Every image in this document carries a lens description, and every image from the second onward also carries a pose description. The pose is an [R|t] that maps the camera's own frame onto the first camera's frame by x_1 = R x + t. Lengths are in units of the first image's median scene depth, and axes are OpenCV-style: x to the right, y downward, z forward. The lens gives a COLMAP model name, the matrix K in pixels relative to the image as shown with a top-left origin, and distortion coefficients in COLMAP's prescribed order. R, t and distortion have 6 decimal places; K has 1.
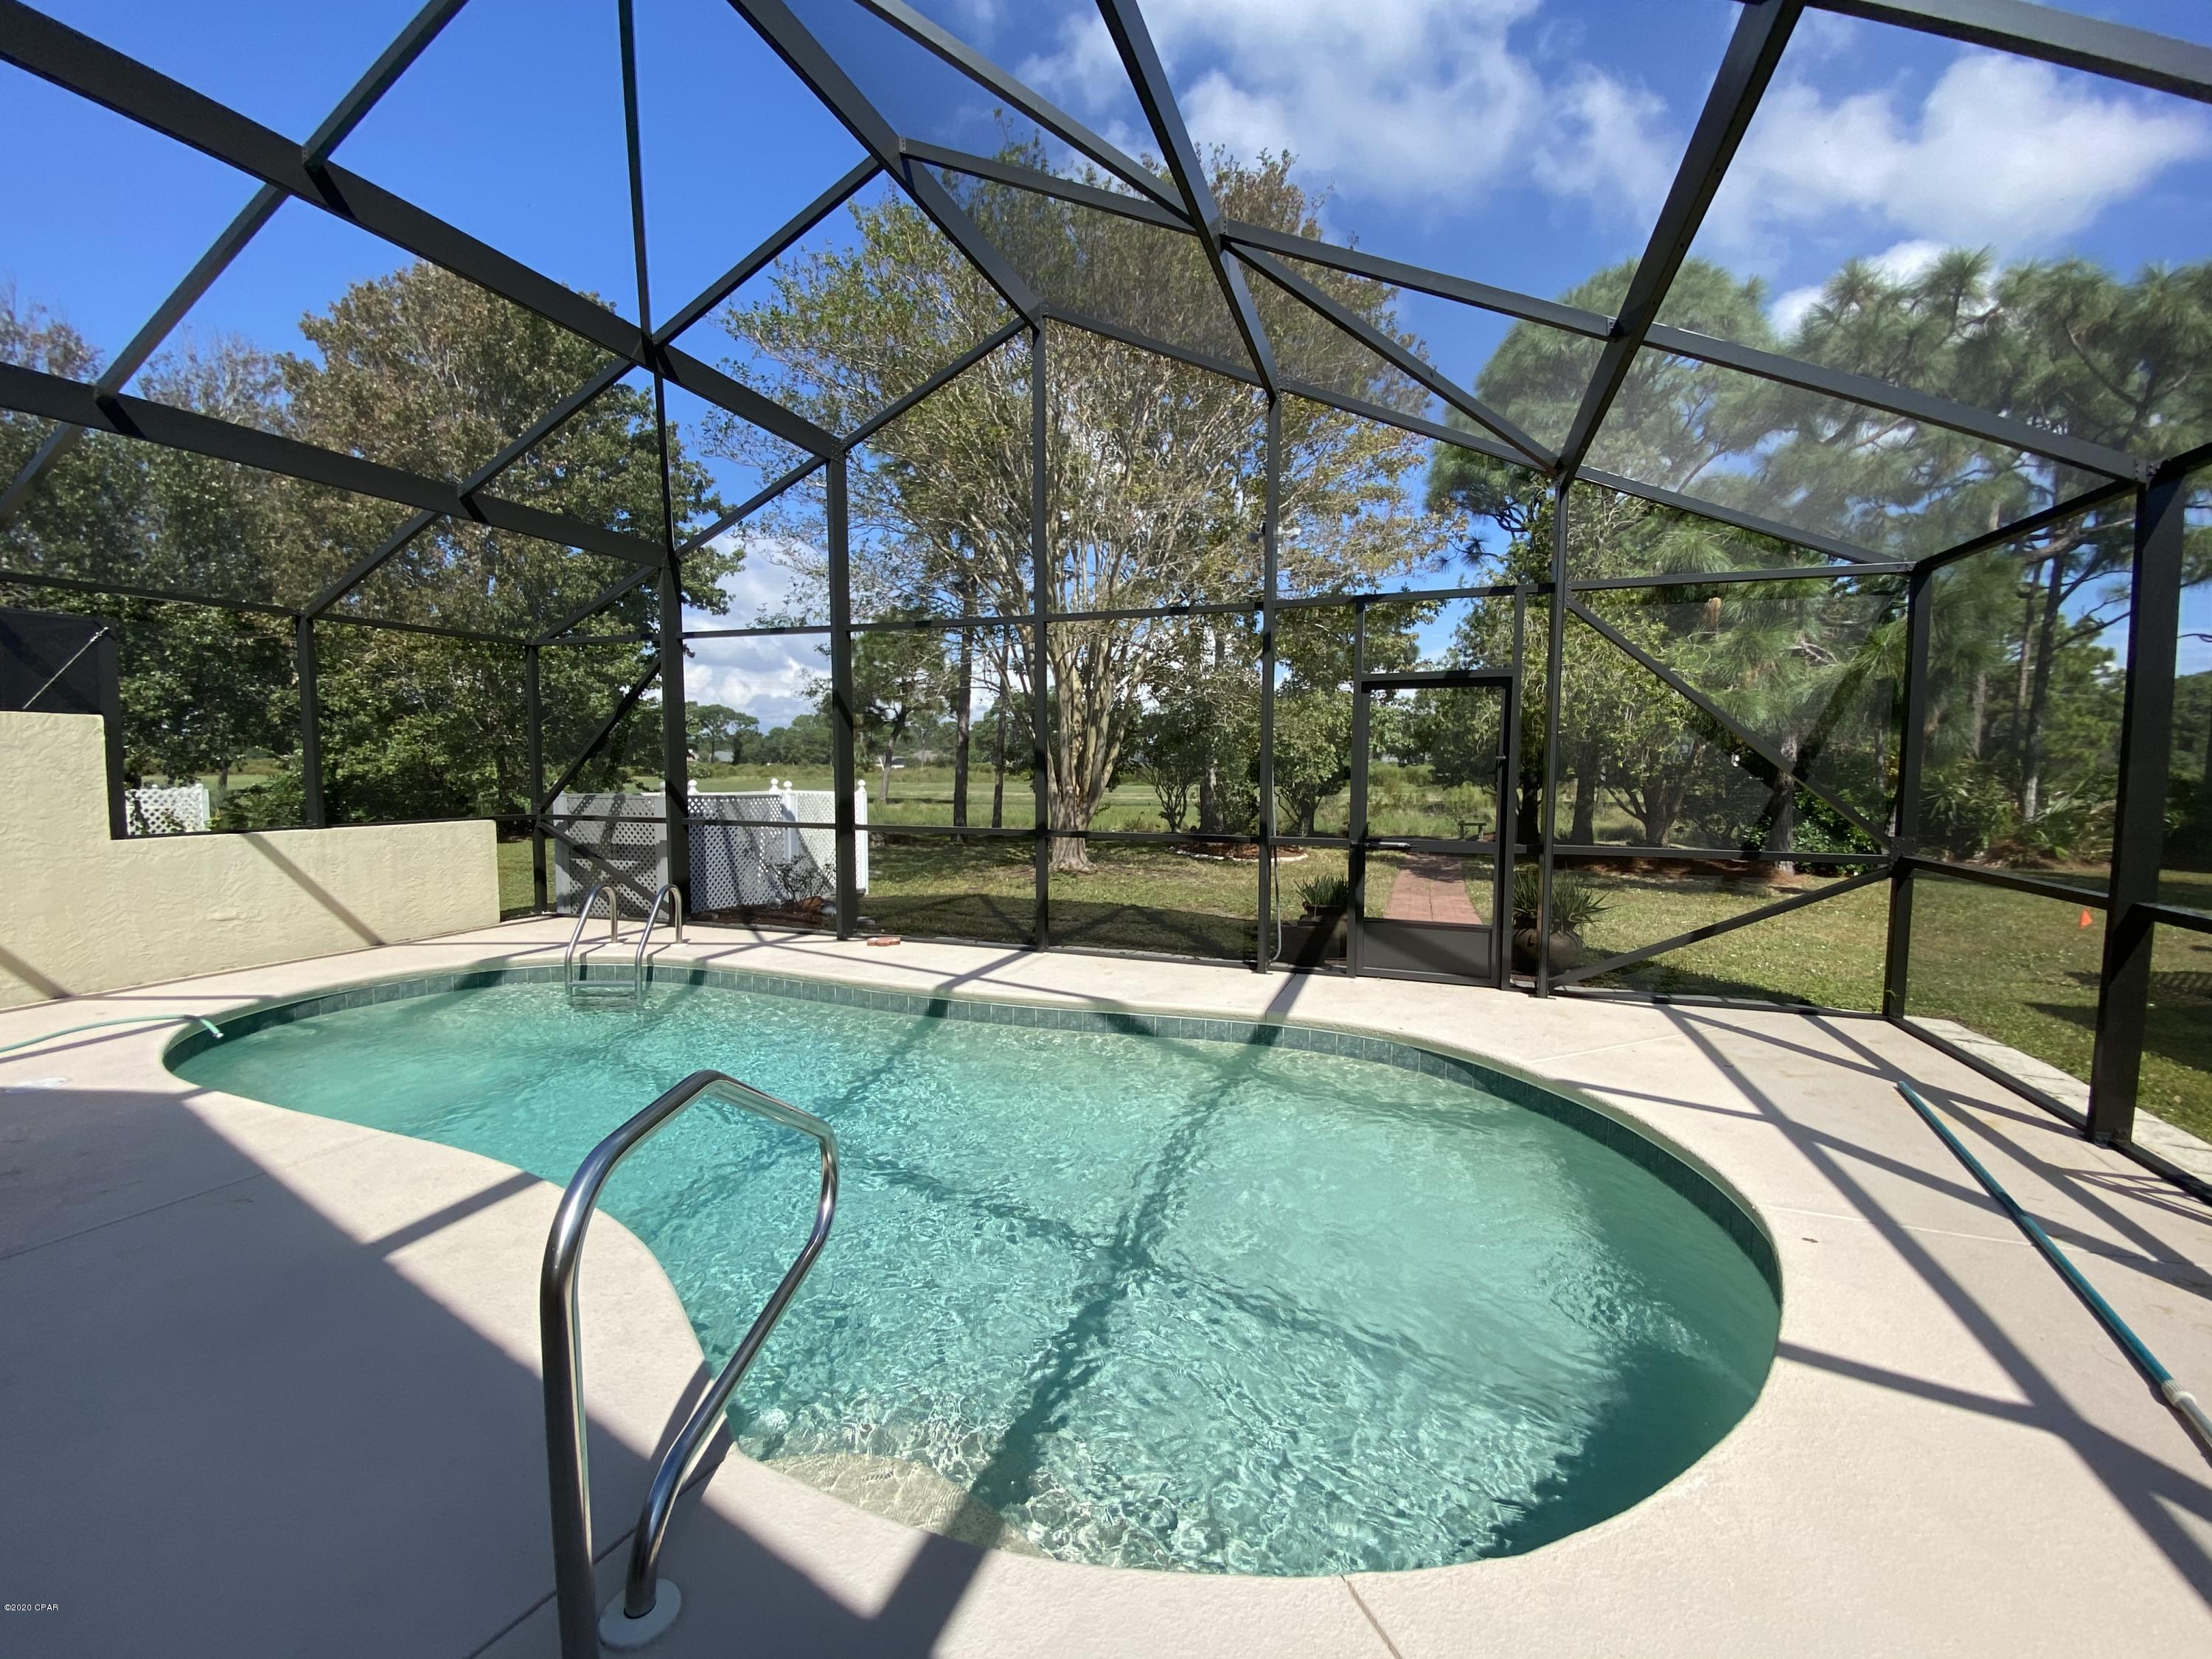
lens RADIAL K [[900.3, 0, 1106.0], [0, 900.3, 829.5], [0, 0, 1]] dist [0.031346, -0.026394]
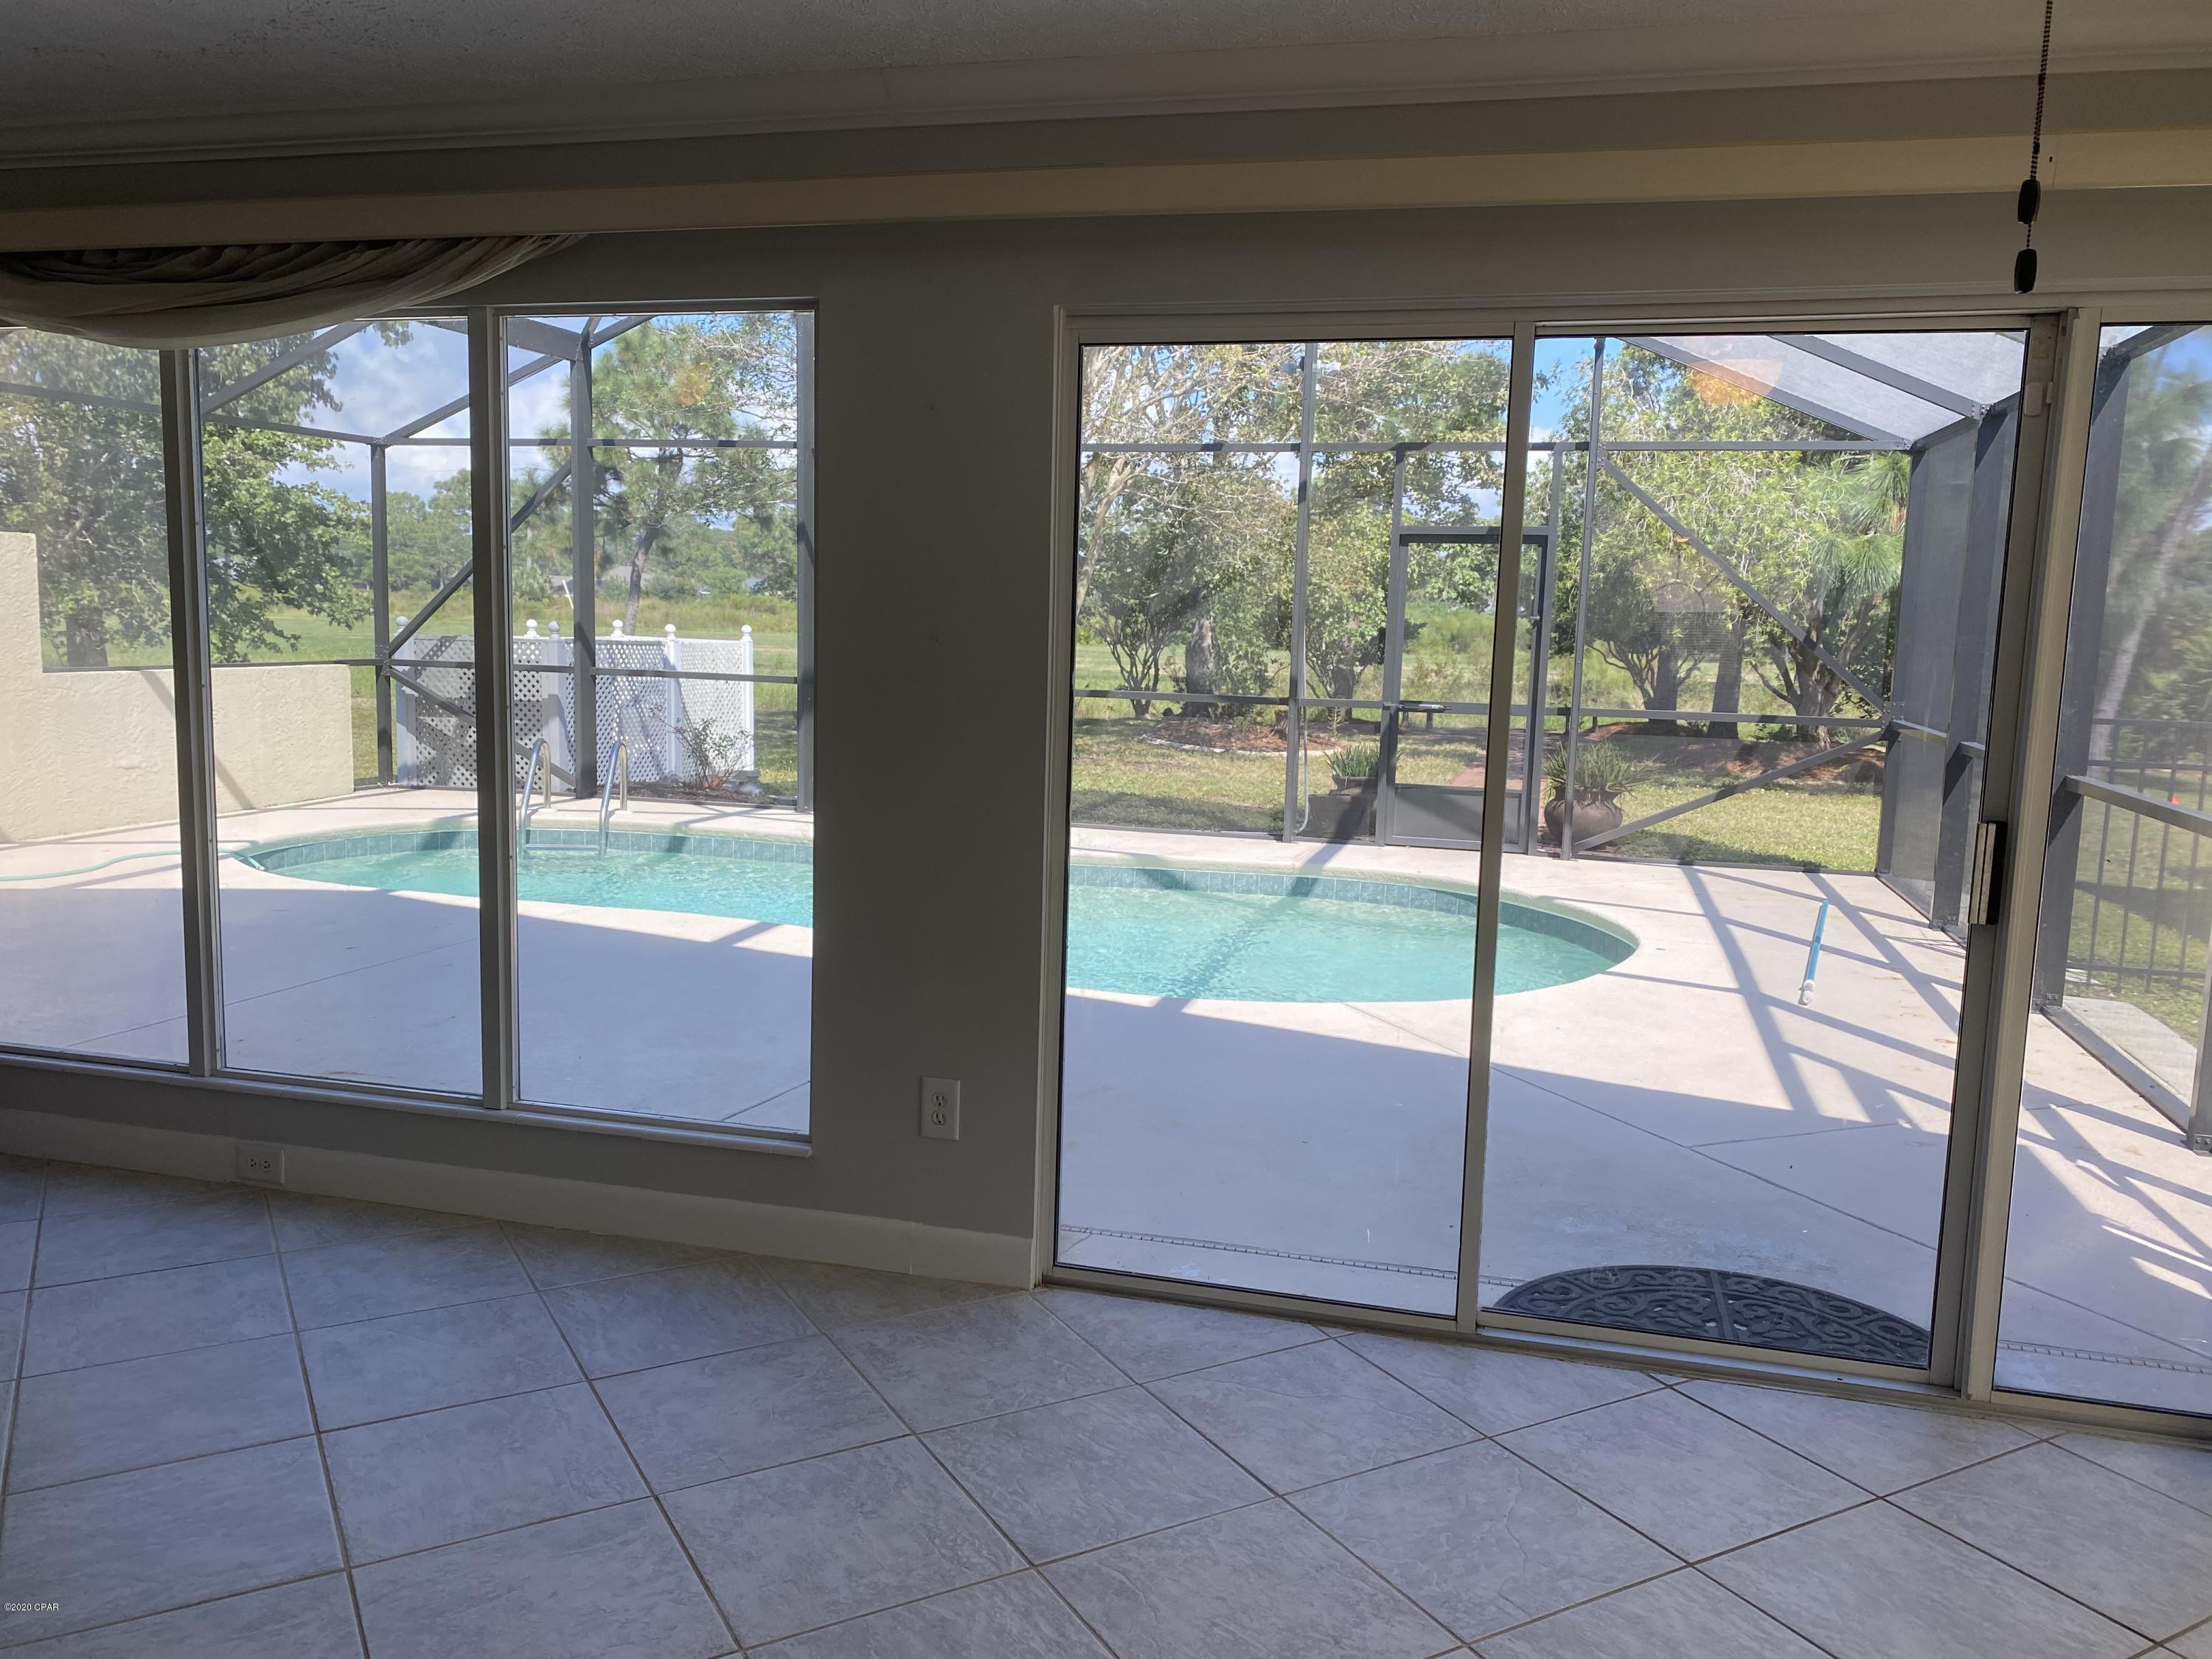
lens RADIAL K [[1706.3, 0, 1106.0], [0, 1706.3, 829.5], [0, 0, 1]] dist [0.082795, -0.136612]
pose [[0.996547, 0.012947, 0.082016, -0.136716], [-0.017758, 0.998147, 0.058208, 0.037309], [-0.081110, -0.059464, 0.994930, -0.637441]]
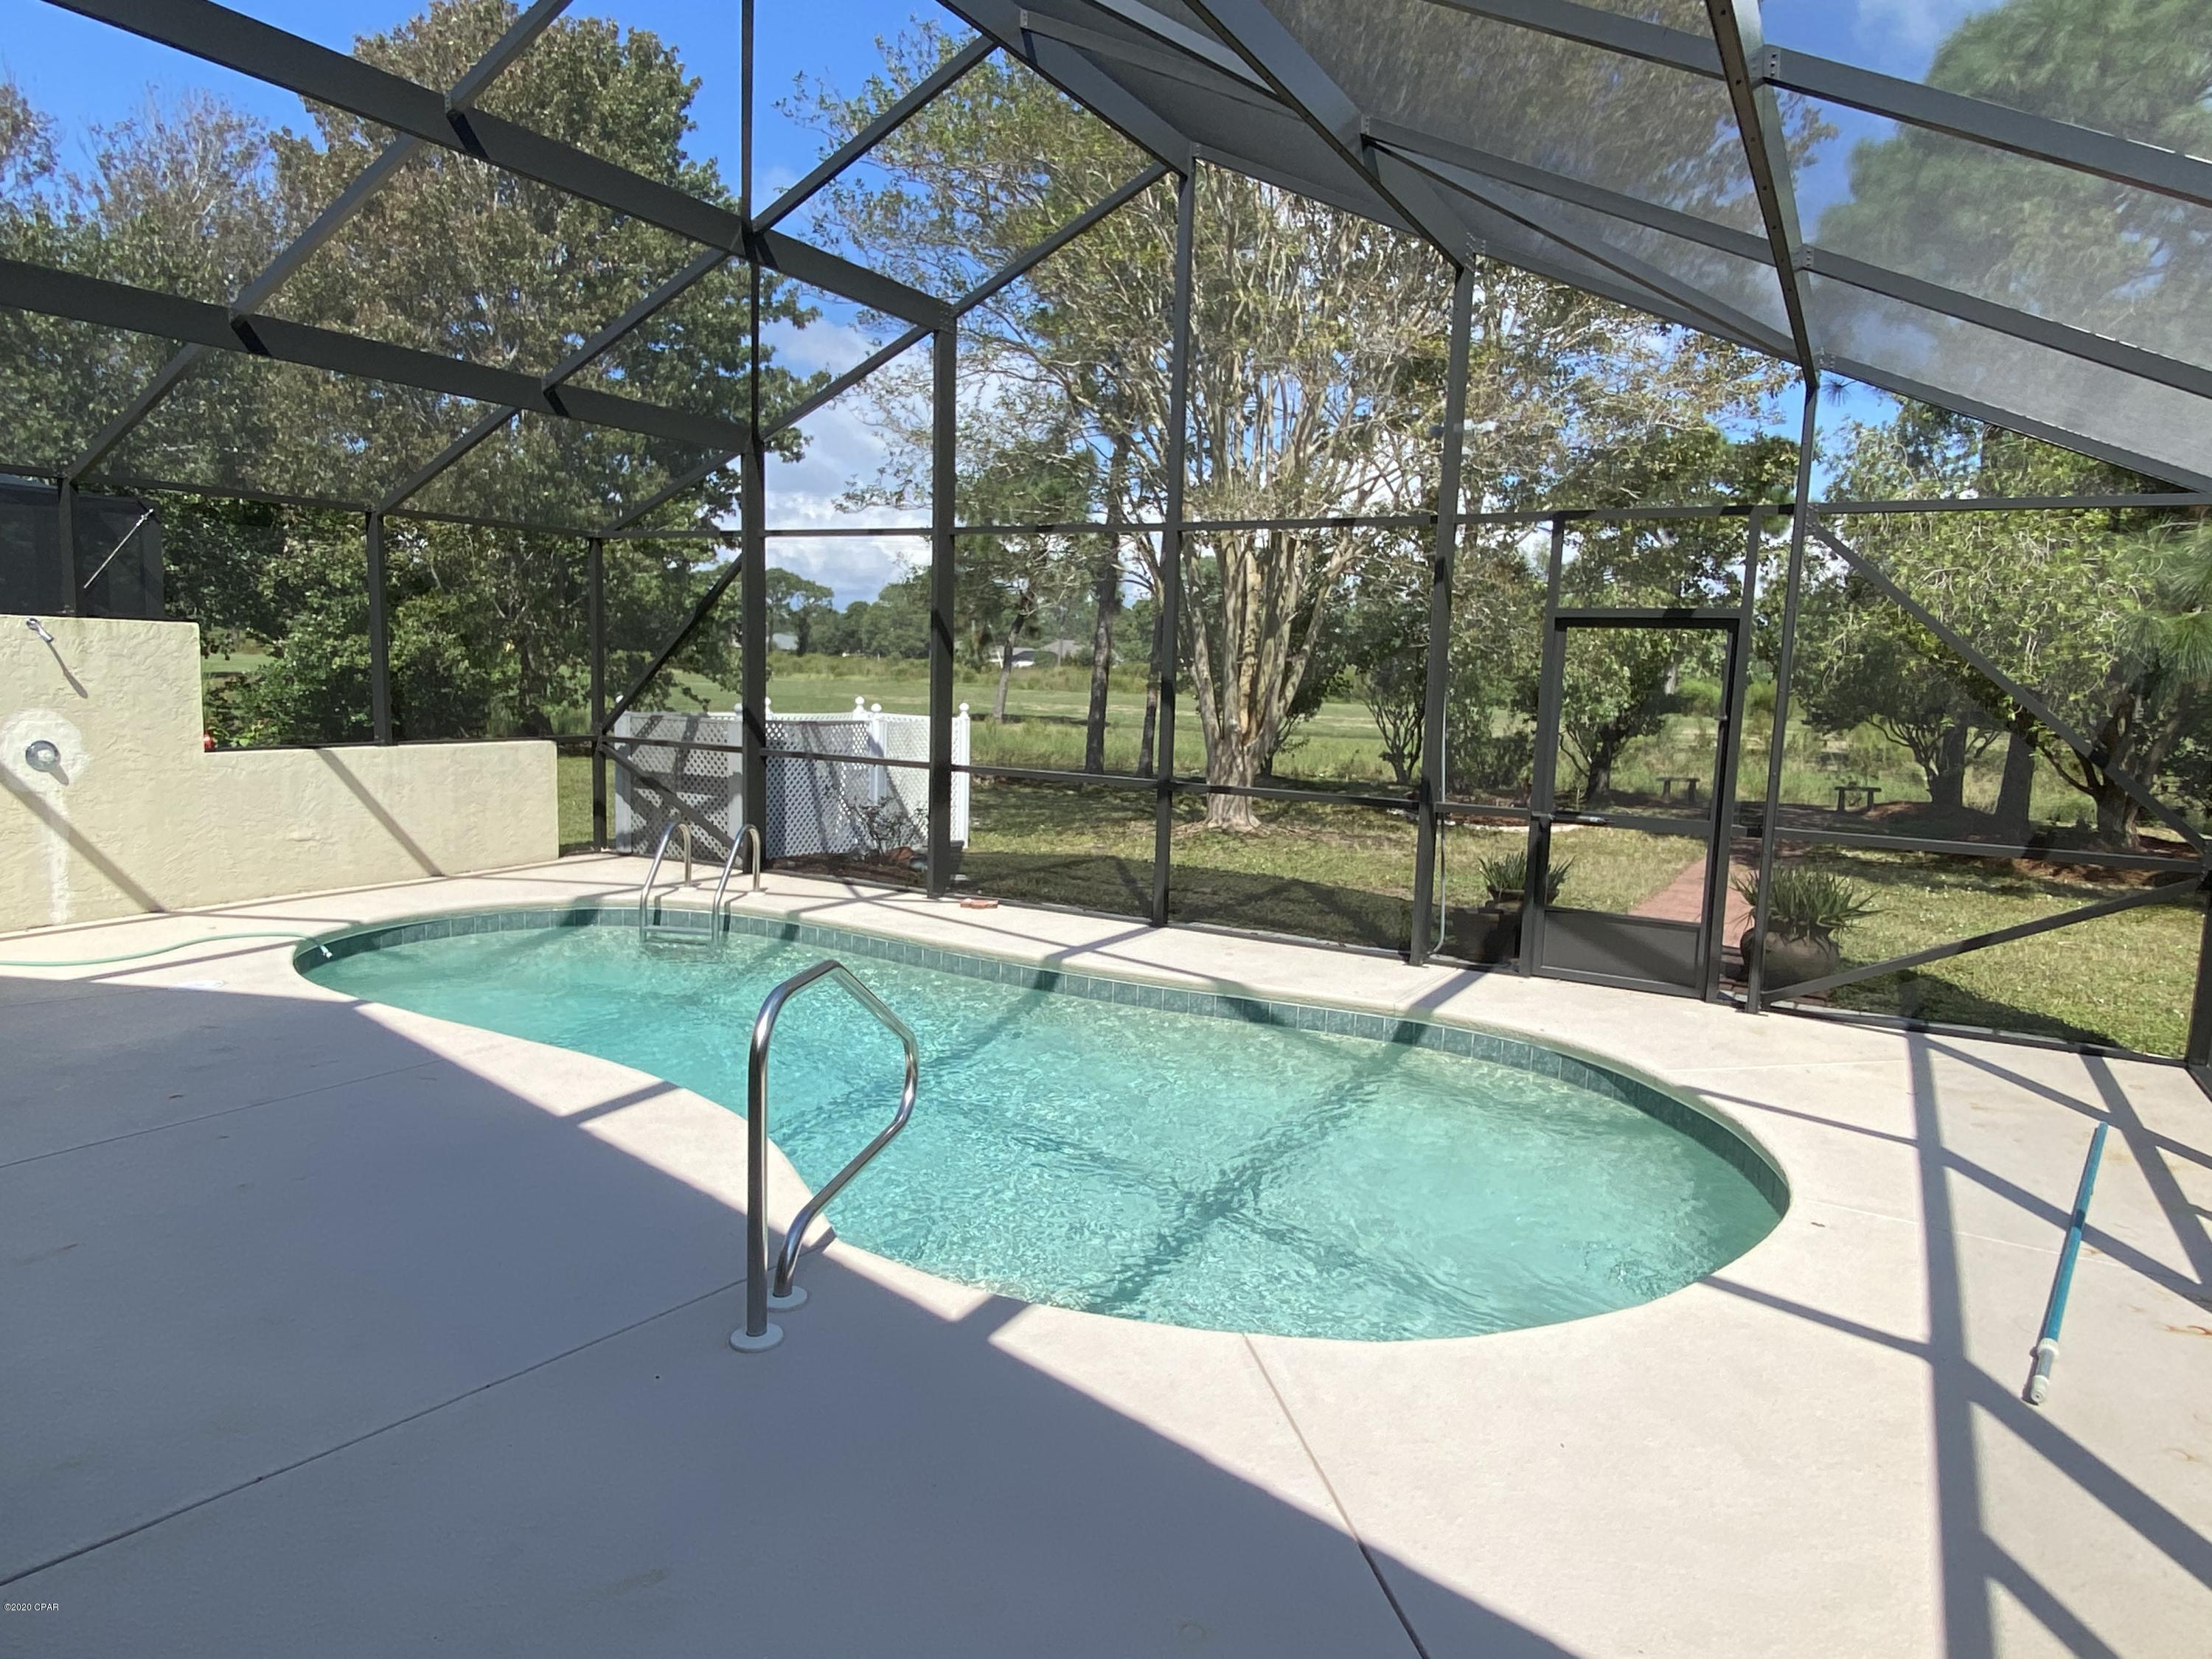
lens RADIAL K [[1376.1, 0, 1106.0], [0, 1376.1, 829.5], [0, 0, 1]] dist [0.042468, -0.041666]
pose [[0.985395, 0.047547, -0.163512, 0.076859], [-0.039648, 0.997899, 0.051238, -0.016342], [0.165605, -0.044007, 0.985210, -0.246360]]
